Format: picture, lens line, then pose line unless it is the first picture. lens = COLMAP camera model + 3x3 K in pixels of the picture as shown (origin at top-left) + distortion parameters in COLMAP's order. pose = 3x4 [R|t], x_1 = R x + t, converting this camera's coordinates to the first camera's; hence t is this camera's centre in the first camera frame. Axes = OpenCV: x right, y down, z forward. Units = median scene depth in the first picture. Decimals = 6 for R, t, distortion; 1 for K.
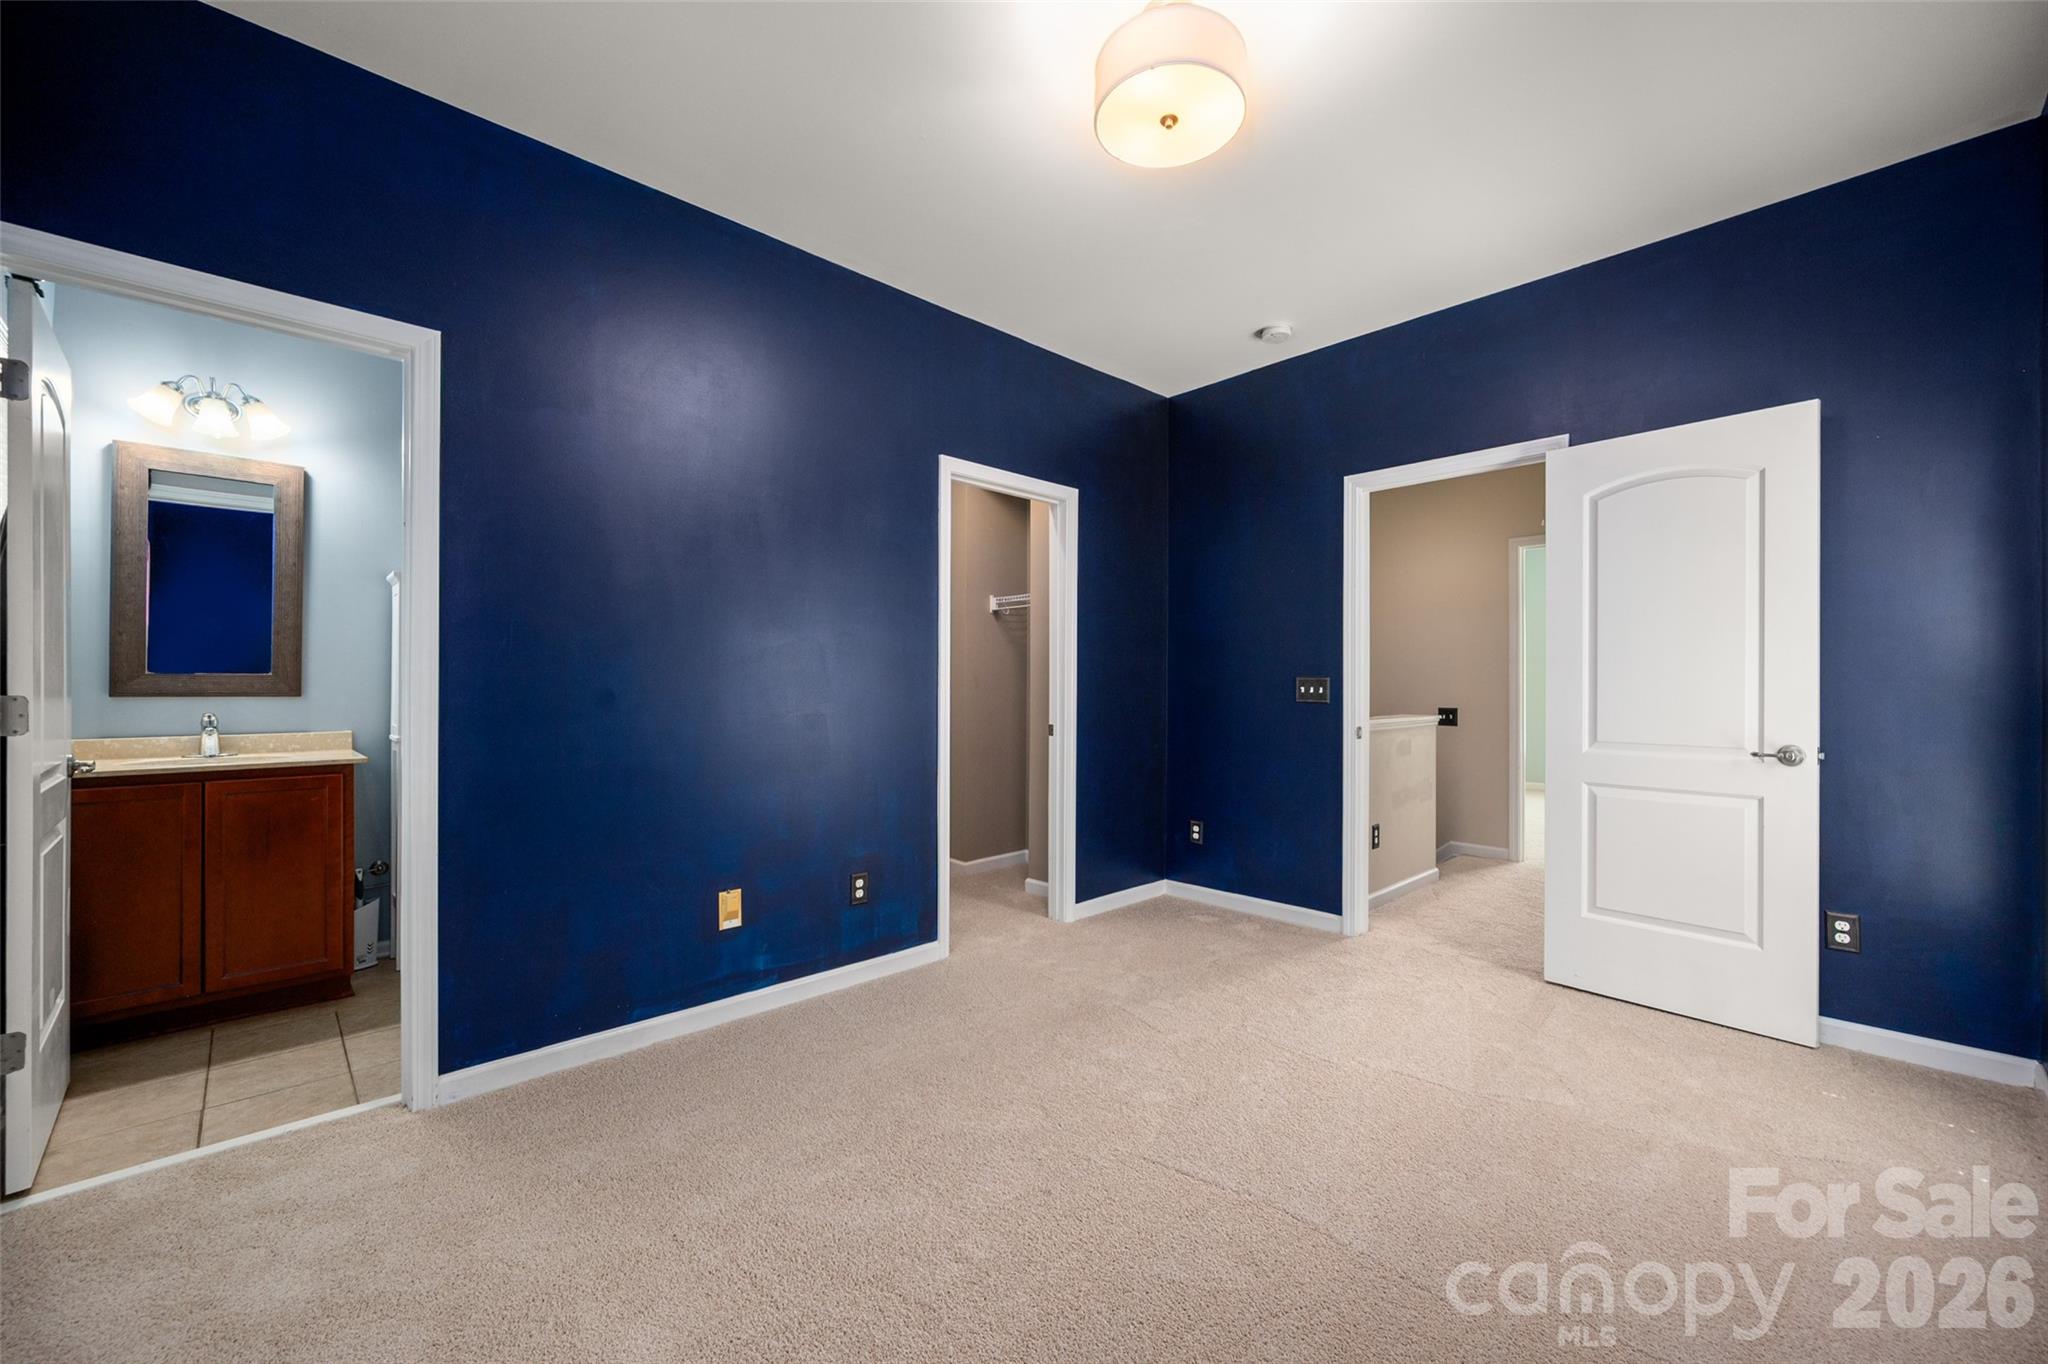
lens RADIAL K [[821.3, 0, 1026.2], [0, 821.3, 687.7], [0, 0, 1]] dist [0.001763, 0.000074]
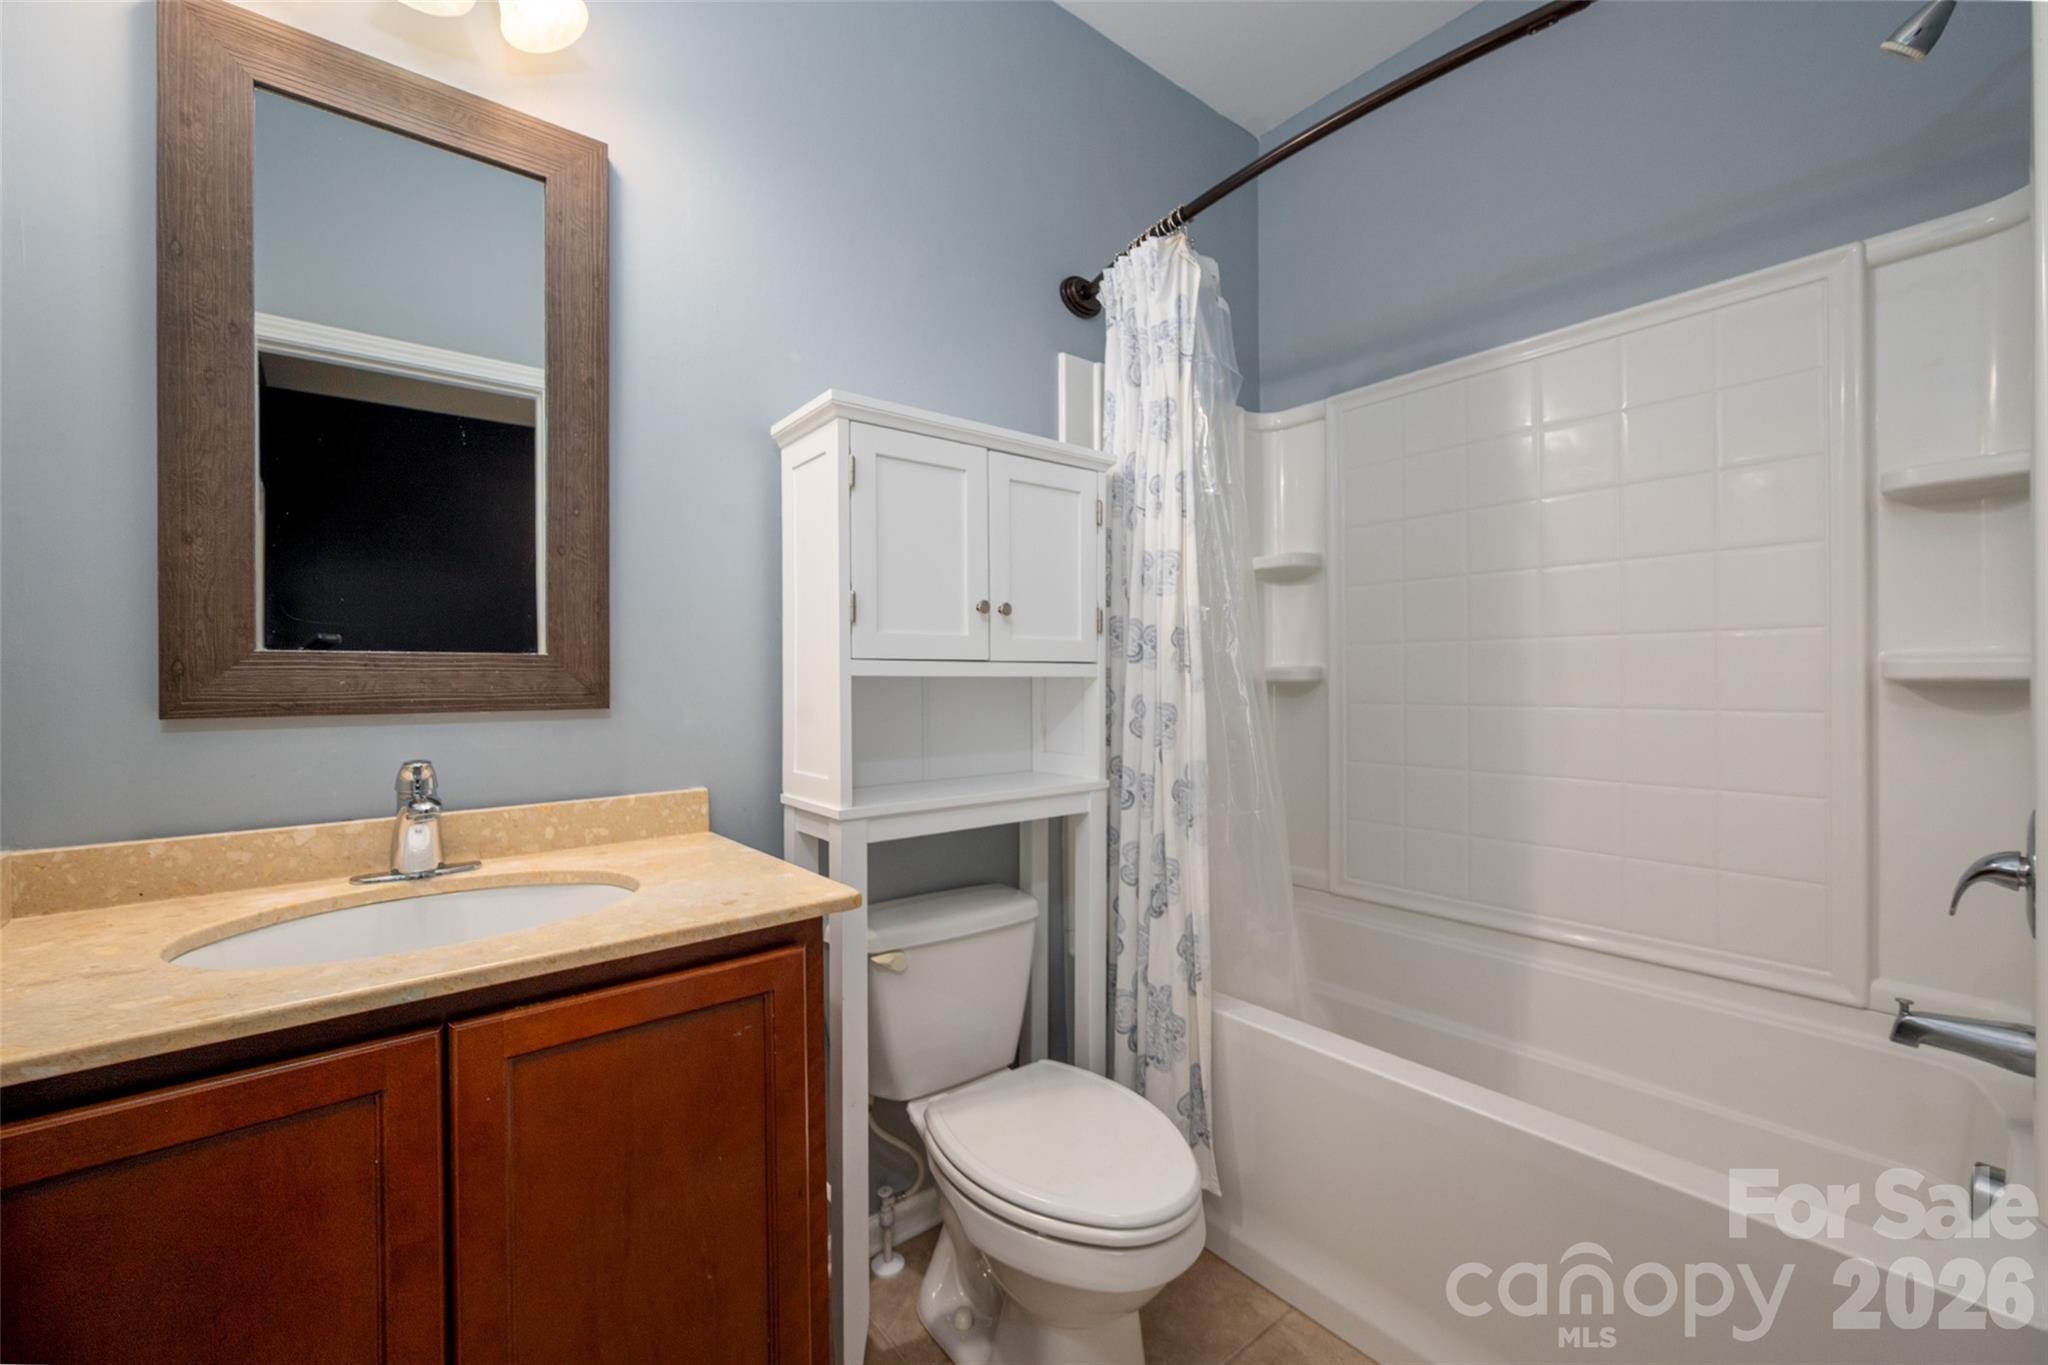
lens RADIAL K [[821.3, 0, 1015.1], [0, 821.3, 682.2], [0, 0, 1]] dist [0.001763, 0.000074]
pose [[0.998339, -0.004961, -0.057400, -0.705363], [0.005430, 0.999953, 0.008028, -0.004929], [0.057357, -0.008326, 0.998319, 0.648411]]
